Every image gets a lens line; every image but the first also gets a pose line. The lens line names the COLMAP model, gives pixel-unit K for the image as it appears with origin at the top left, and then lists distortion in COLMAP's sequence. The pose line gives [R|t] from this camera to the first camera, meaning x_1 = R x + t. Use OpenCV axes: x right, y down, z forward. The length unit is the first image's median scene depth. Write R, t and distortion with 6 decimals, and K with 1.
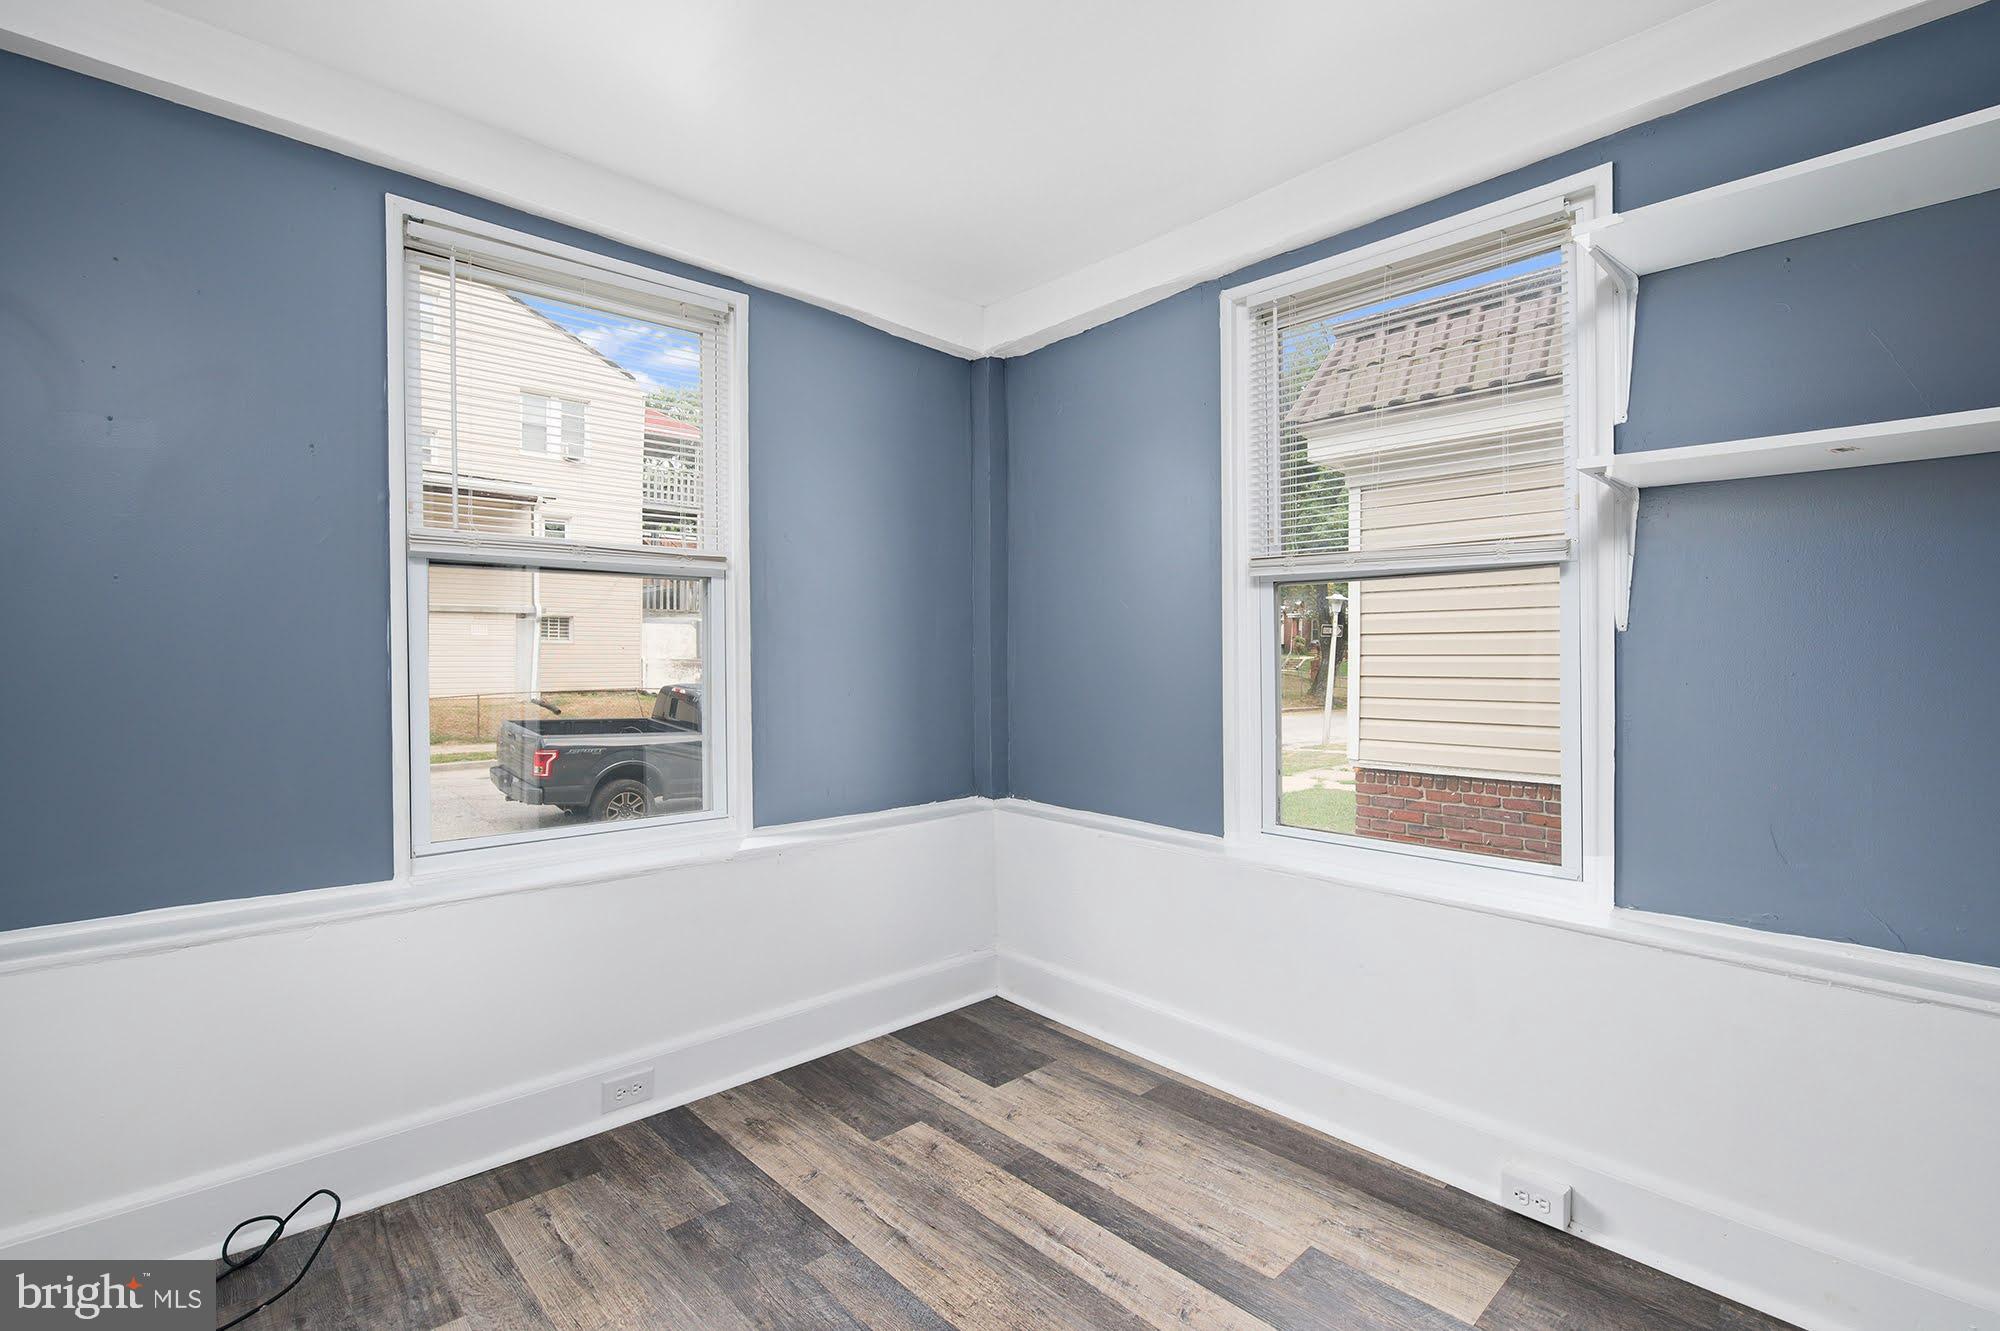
lens RADIAL K [[902.2, 0, 993.1], [0, 902.2, 664.7], [0, 0, 1]] dist [-0.003046, -0.003451]
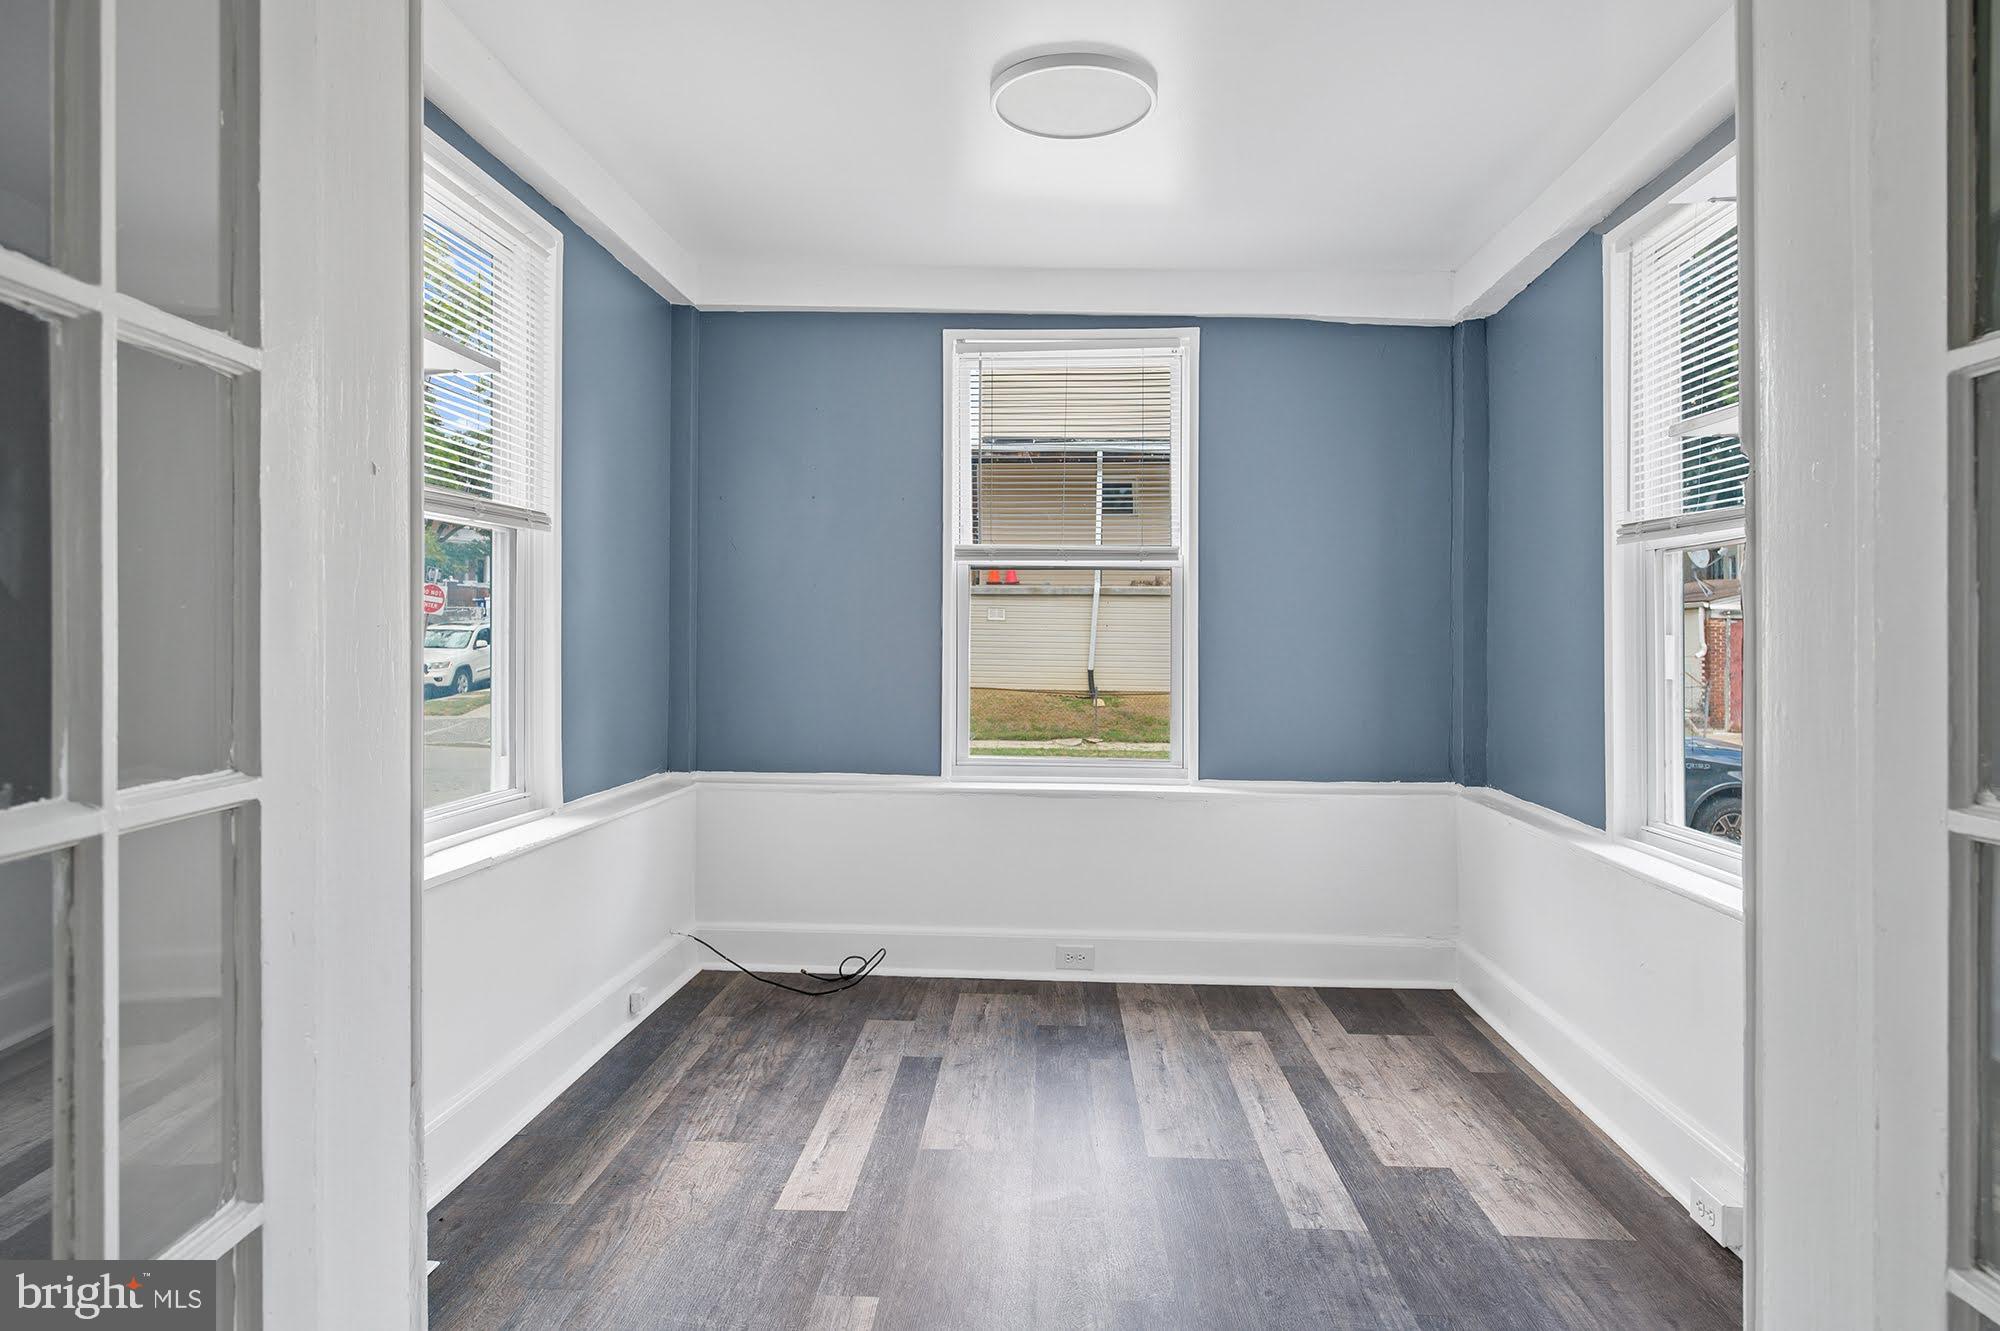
lens RADIAL K [[1233.9, 0, 1004.2], [0, 1233.9, 650.0], [0, 0, 1]] dist [0.004433, 0.000866]
pose [[0.696960, 0.011603, -0.717016, 0.848926], [-0.014056, 0.999898, 0.002517, 0.013968], [0.716972, 0.008324, 0.697052, -0.363101]]
